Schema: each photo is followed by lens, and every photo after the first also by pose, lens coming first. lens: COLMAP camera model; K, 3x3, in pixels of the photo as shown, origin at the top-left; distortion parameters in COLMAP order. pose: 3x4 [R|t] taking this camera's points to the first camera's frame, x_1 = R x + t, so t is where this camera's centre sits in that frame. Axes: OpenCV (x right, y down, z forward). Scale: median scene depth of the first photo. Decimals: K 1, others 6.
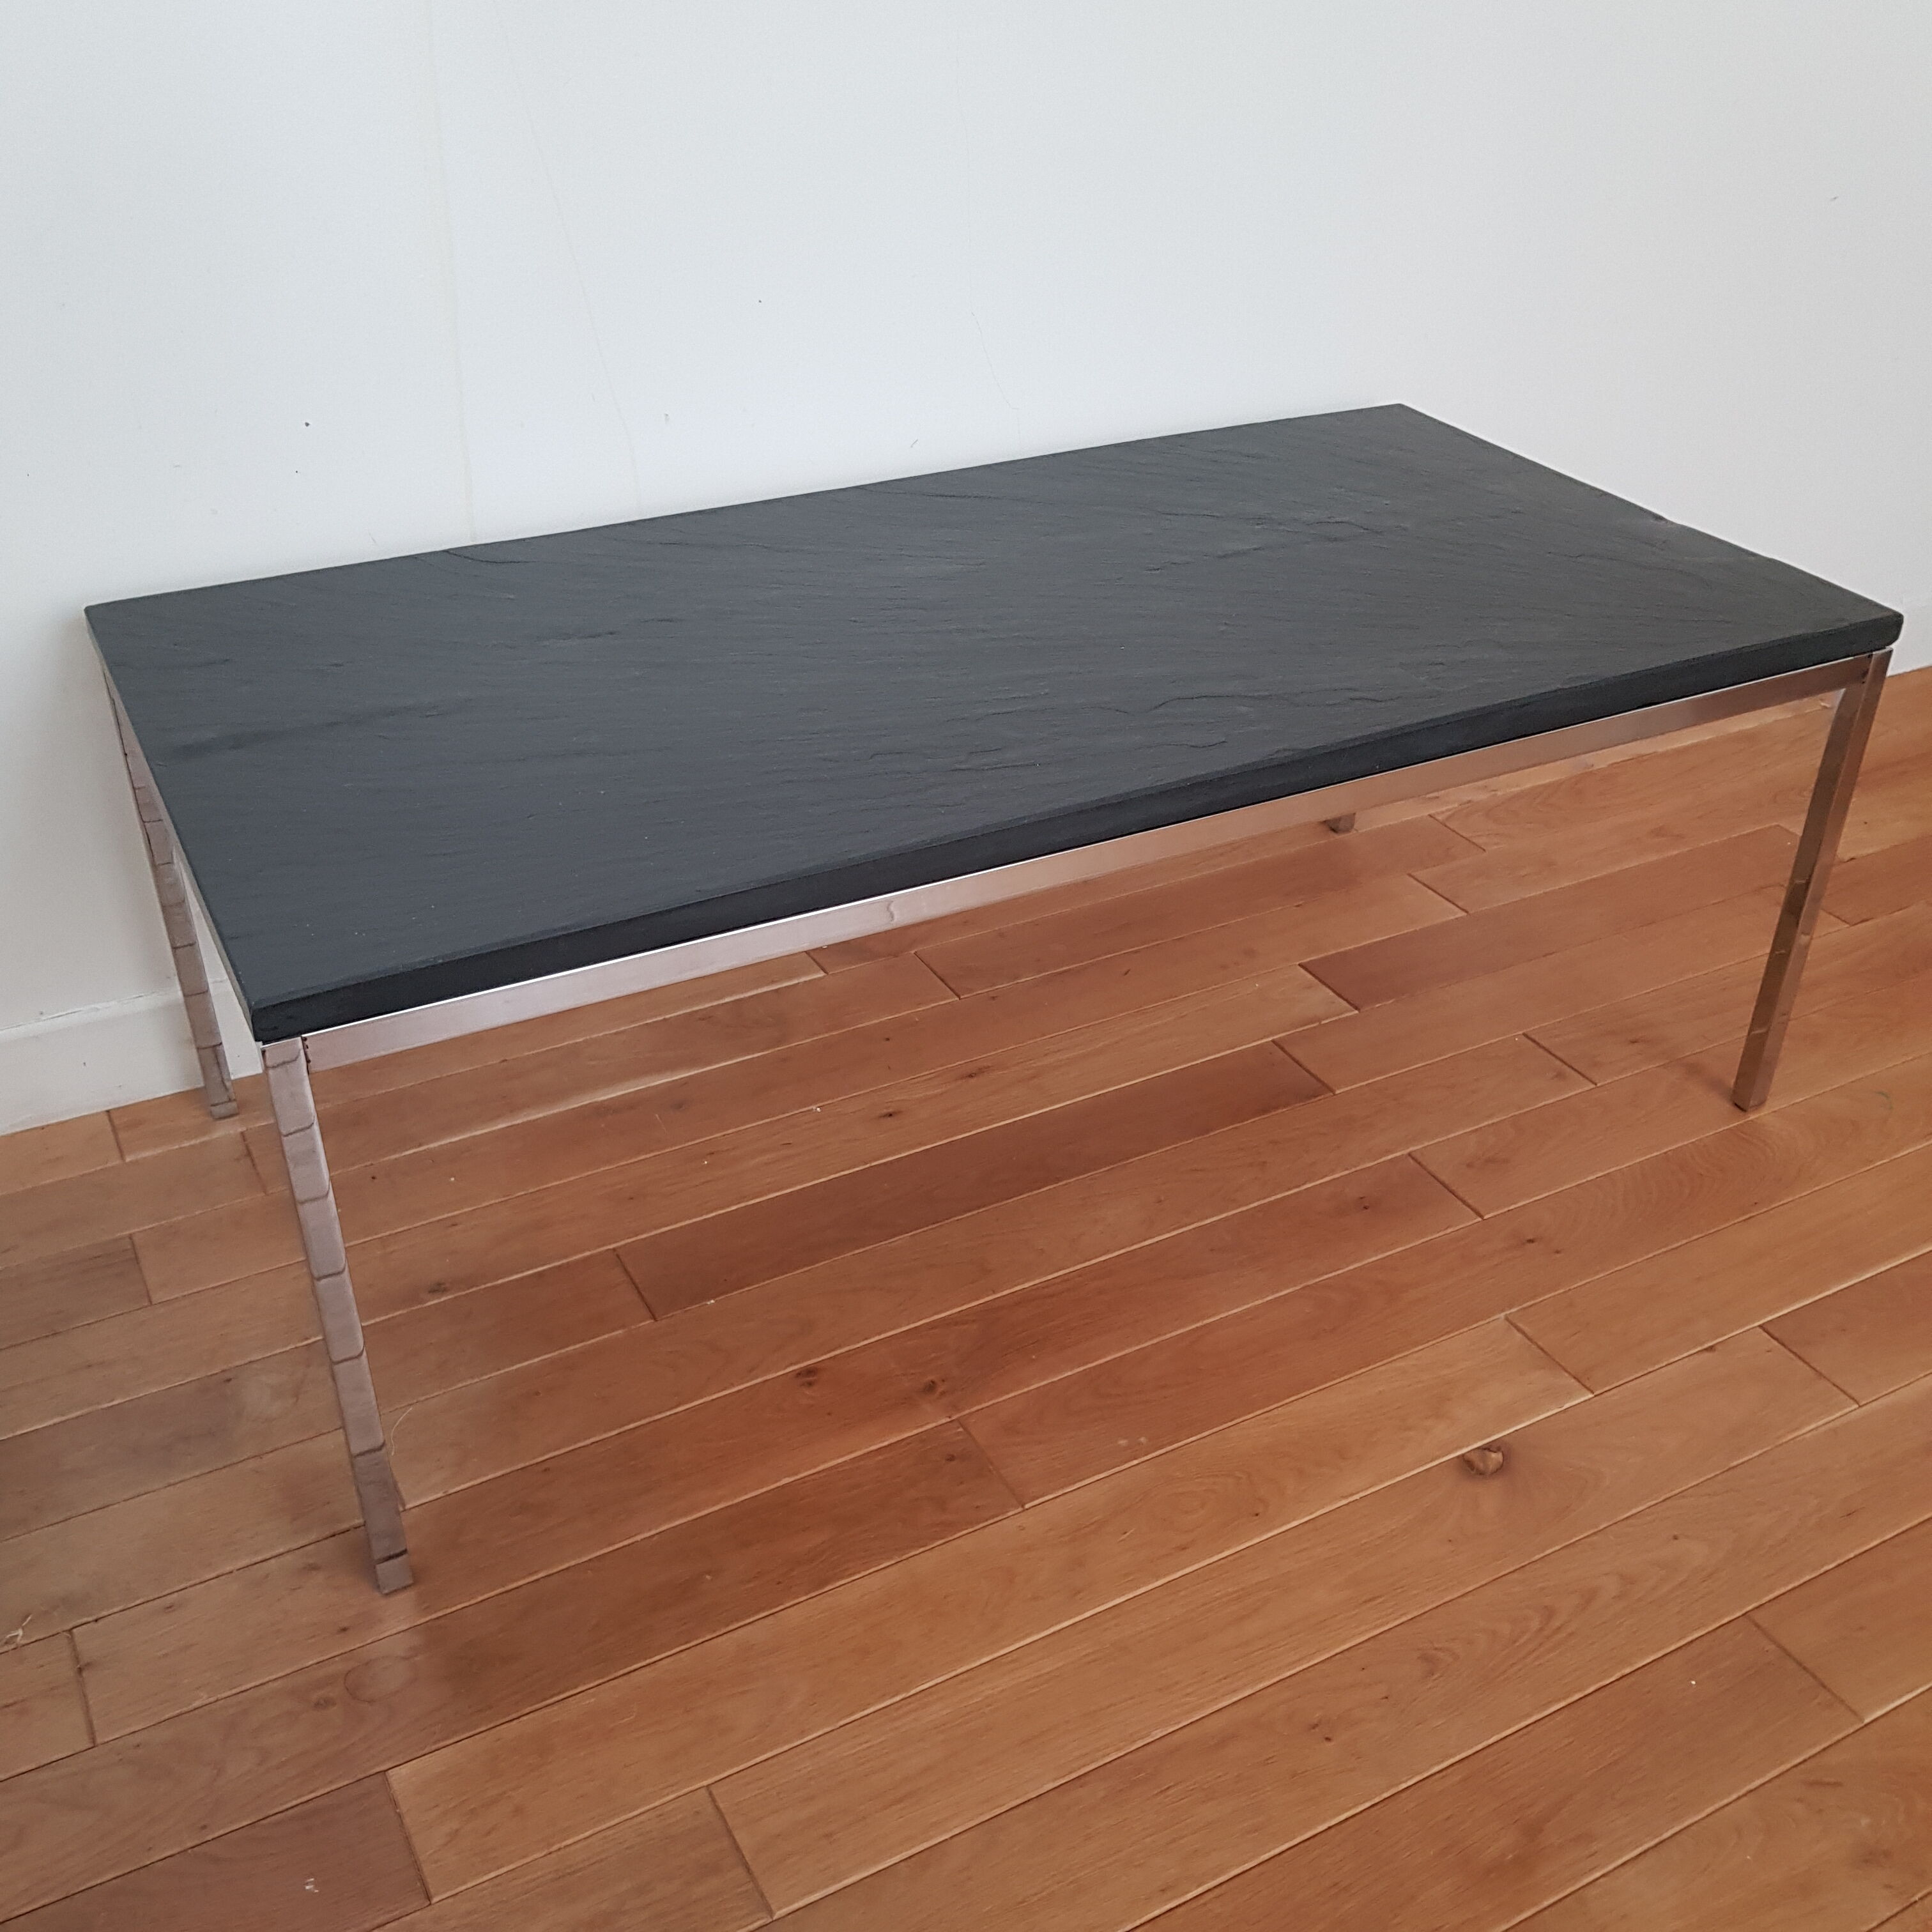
lens RADIAL K [[2074.0, 0, 917.1], [0, 2074.0, 1005.9], [0, 0, 1]] dist [-0.016020, 0.000000]
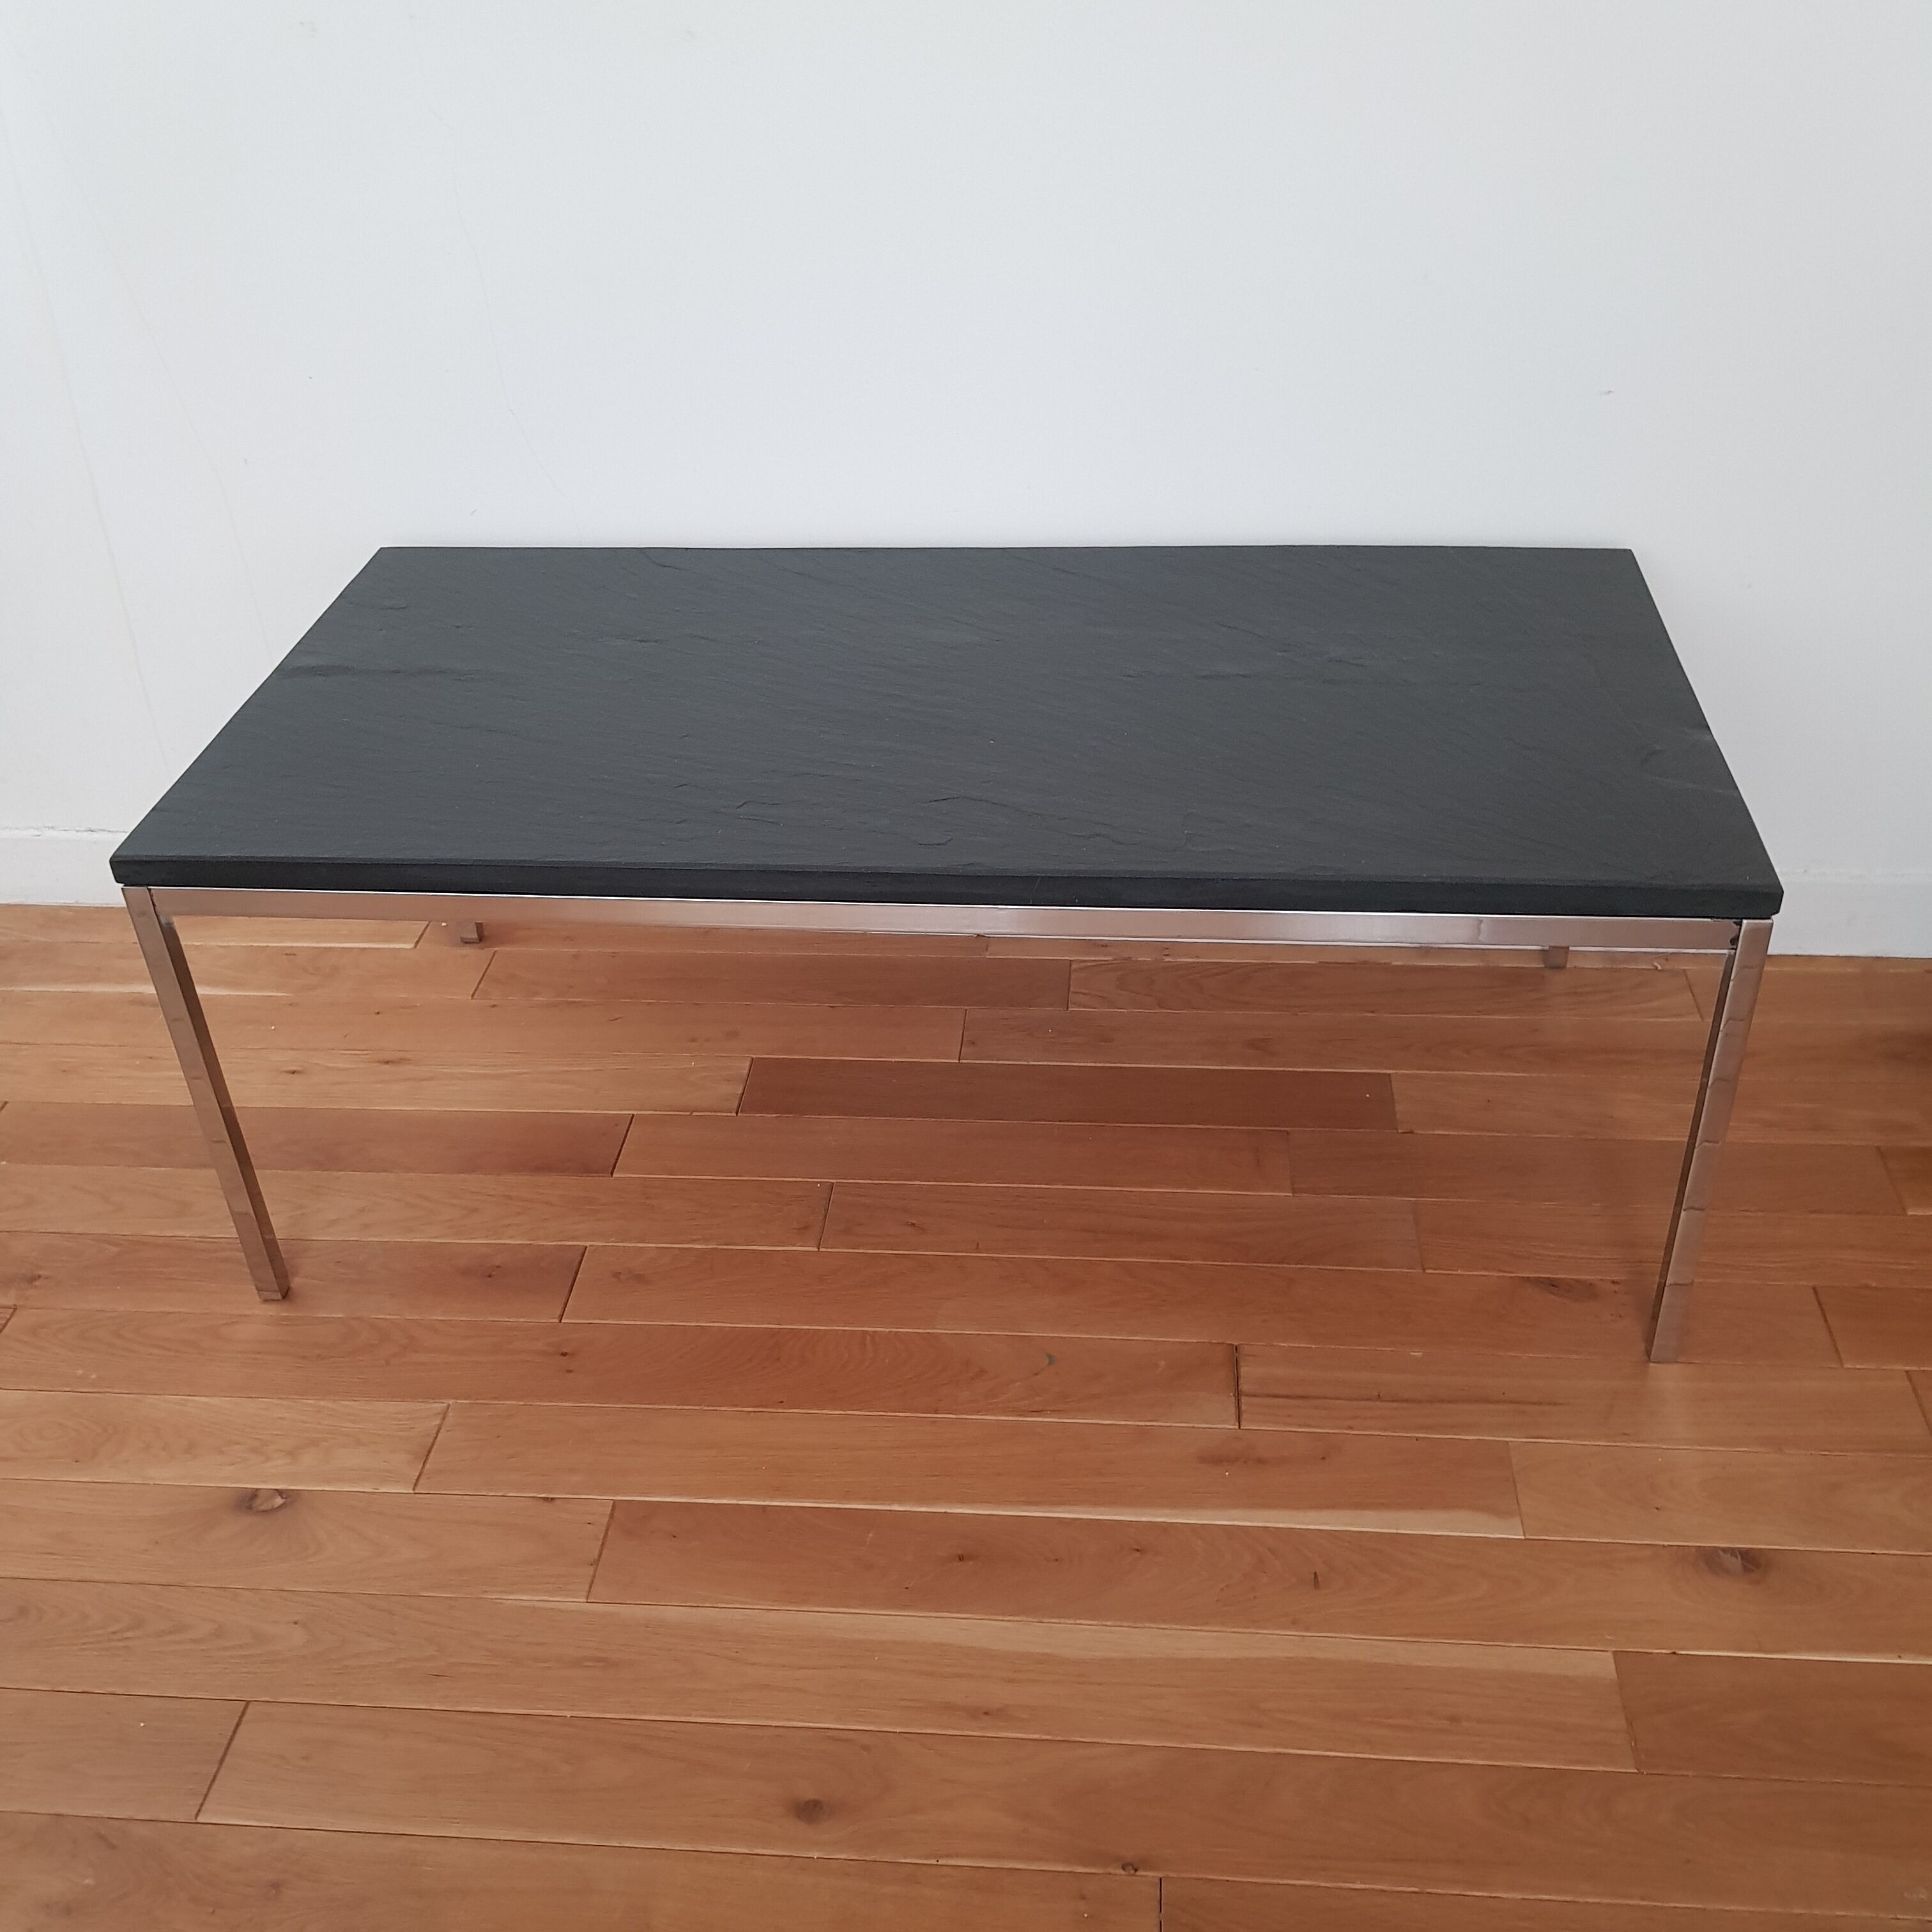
lens RADIAL K [[2074.0, 0, 973.6], [0, 2074.0, 962.5], [0, 0, 1]] dist [-0.016020, 0.000000]
pose [[0.843925, 0.268251, -0.464577, 0.885181], [-0.257013, 0.962322, 0.088777, -0.221996], [0.470887, 0.044481, 0.881072, 0.146503]]
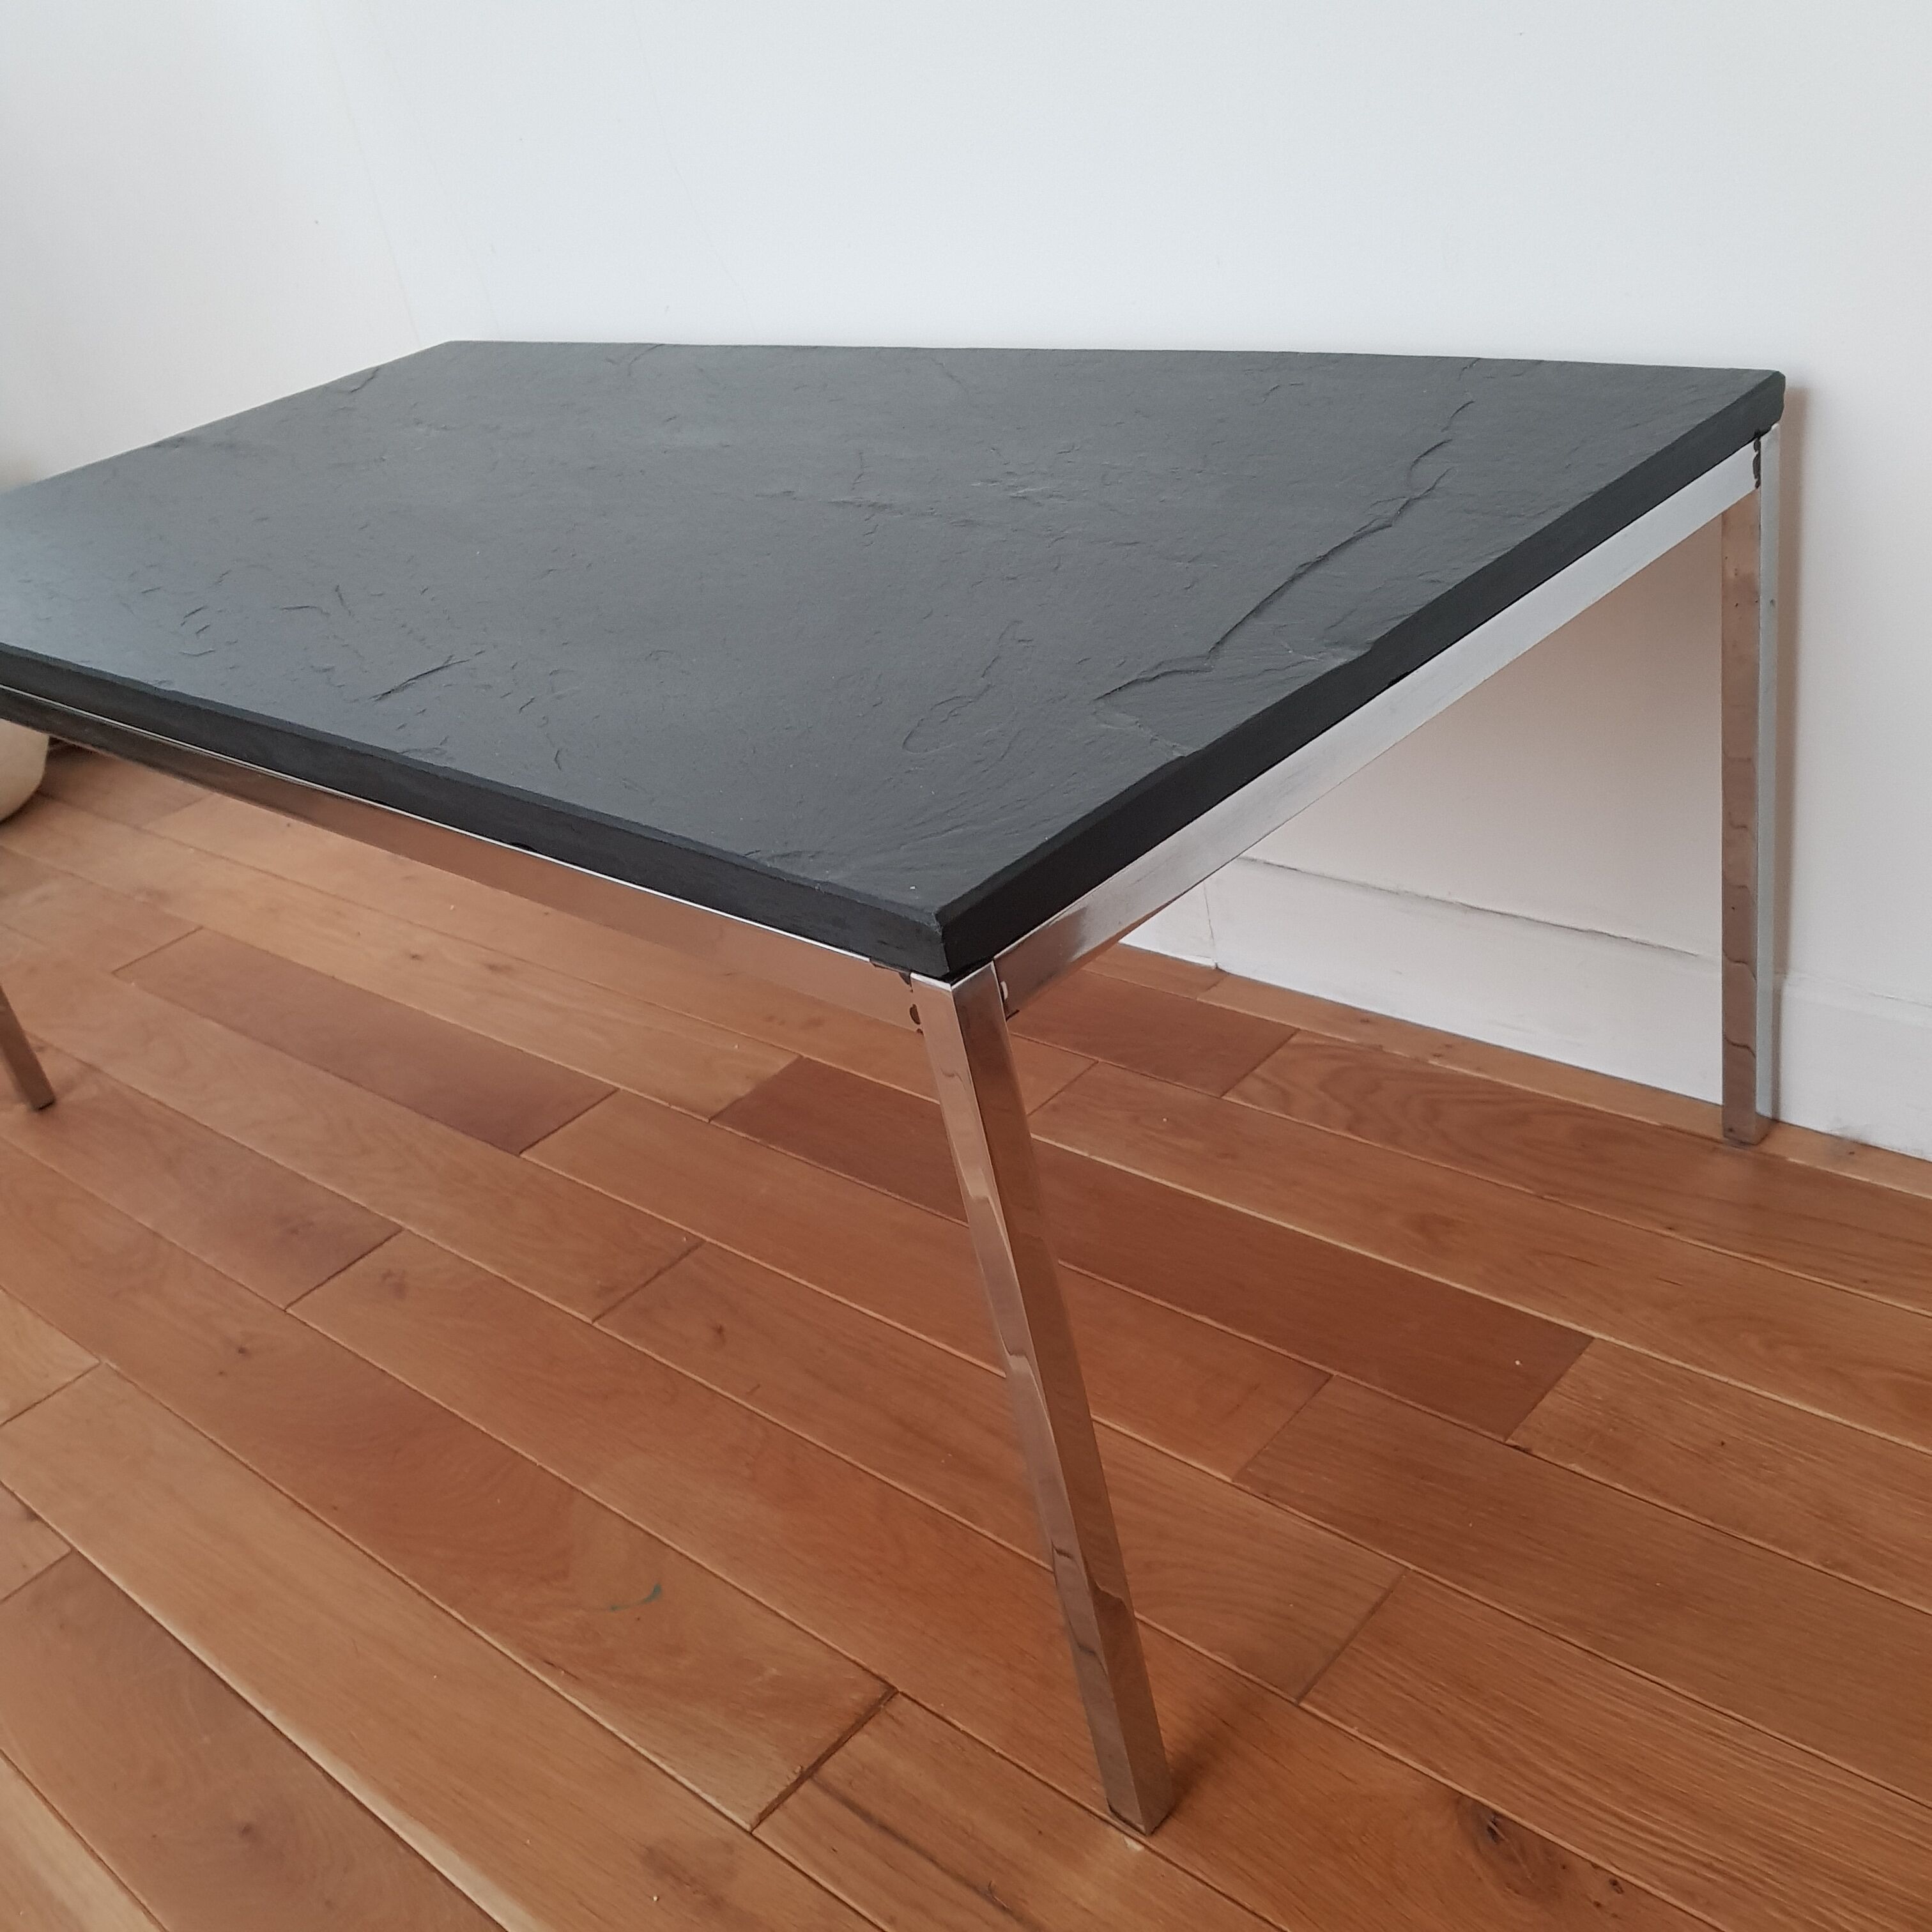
lens RADIAL K [[2074.0, 0, 970.3], [0, 2074.0, 964.9], [0, 0, 1]] dist [-0.016020, 0.000000]
pose [[0.337369, 0.395492, -0.854265, 0.995502], [-0.342024, 0.896950, 0.280180, -0.338165], [0.877042, 0.197655, 0.437870, 0.835029]]
